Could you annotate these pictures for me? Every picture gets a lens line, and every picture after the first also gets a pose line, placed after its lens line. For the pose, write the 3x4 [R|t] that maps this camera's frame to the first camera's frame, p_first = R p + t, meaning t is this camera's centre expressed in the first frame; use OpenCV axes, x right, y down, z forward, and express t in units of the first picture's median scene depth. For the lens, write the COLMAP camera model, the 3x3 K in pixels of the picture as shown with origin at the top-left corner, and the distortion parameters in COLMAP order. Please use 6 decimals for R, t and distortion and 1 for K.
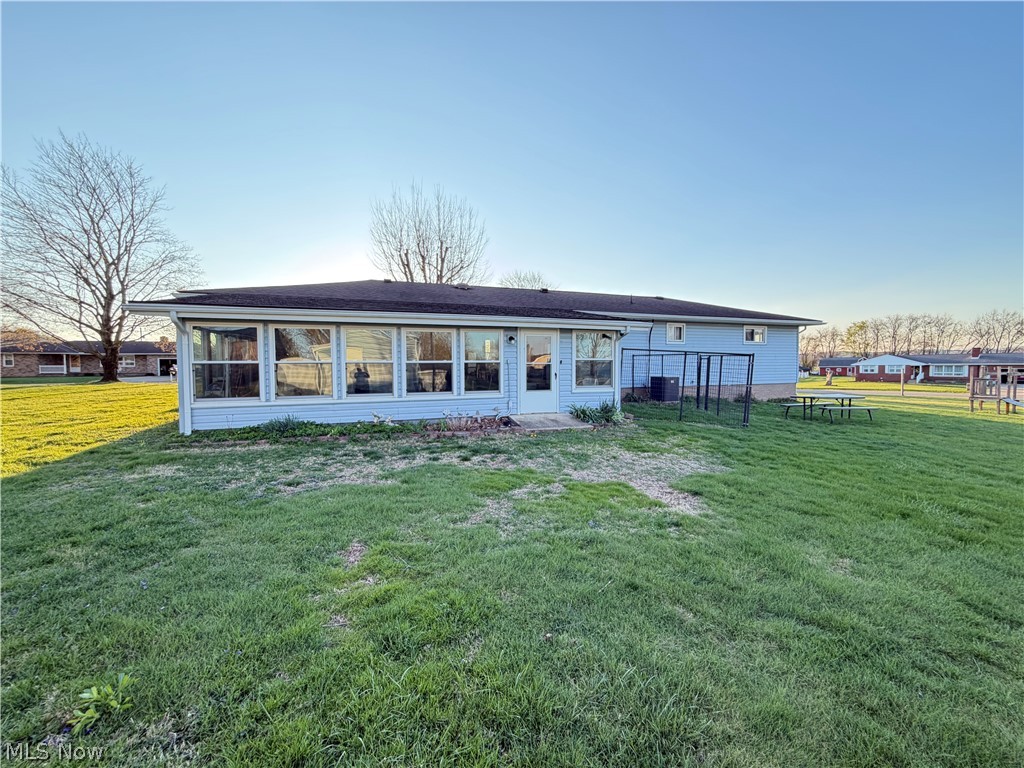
lens RADIAL K [[408.1, 0, 514.6], [0, 408.1, 386.9], [0, 0, 1]] dist [-0.000488, -0.000238]
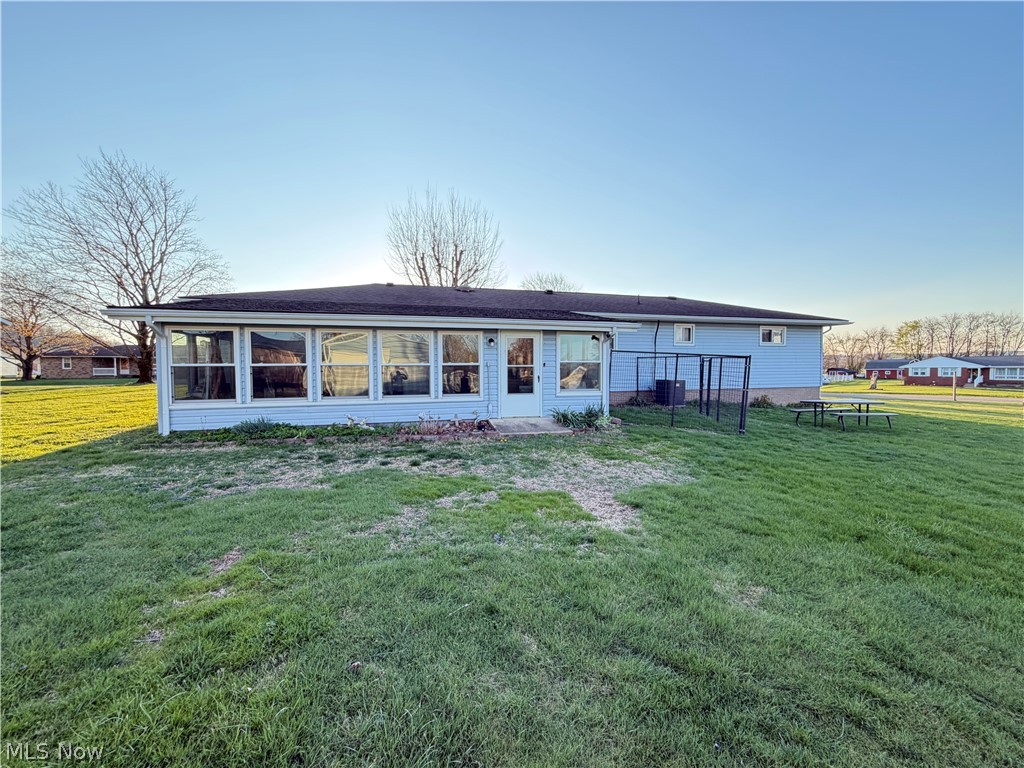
lens RADIAL K [[408.1, 0, 515.1], [0, 408.1, 387.9], [0, 0, 1]] dist [-0.000488, -0.000238]
pose [[0.997283, 0.003470, -0.073581, 0.126135], [-0.003746, 0.999986, -0.003611, -0.002021], [0.073568, 0.003877, 0.997283, 0.027746]]
